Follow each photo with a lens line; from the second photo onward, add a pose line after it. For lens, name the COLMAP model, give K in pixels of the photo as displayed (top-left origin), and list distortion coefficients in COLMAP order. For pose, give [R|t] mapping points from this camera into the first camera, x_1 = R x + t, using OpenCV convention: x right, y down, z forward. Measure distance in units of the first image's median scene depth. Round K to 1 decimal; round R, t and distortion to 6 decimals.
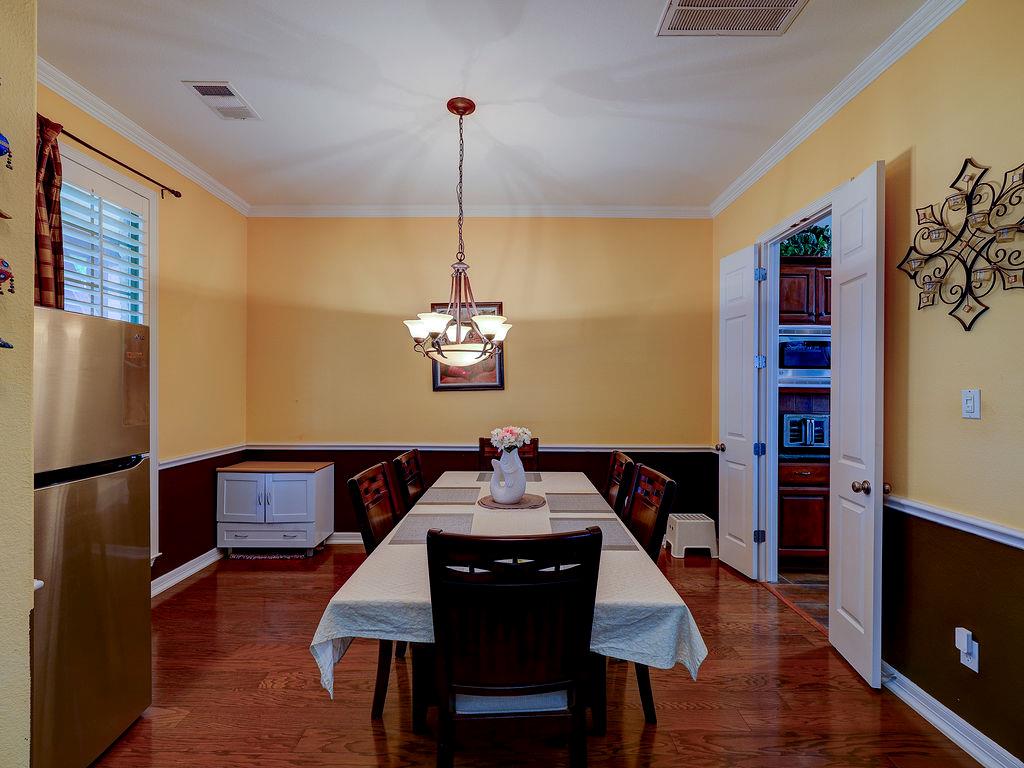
lens RADIAL K [[463.9, 0, 511.5], [0, 463.9, 385.6], [0, 0, 1]] dist [0.002501, -0.000445]
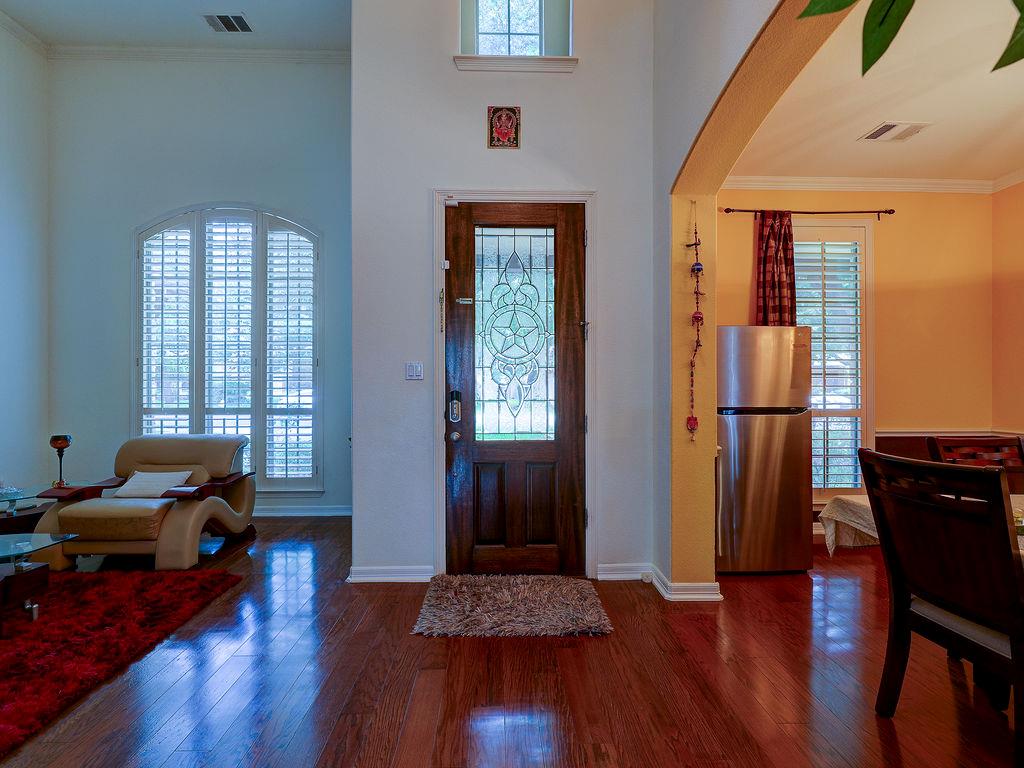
lens RADIAL K [[463.9, 0, 509.4], [0, 463.9, 384.2], [0, 0, 1]] dist [0.002501, -0.000445]
pose [[0.044800, -0.010011, -0.998946, 0.567629], [0.003497, 0.999945, -0.009864, 0.059258], [0.998990, -0.003052, 0.044832, -0.065138]]
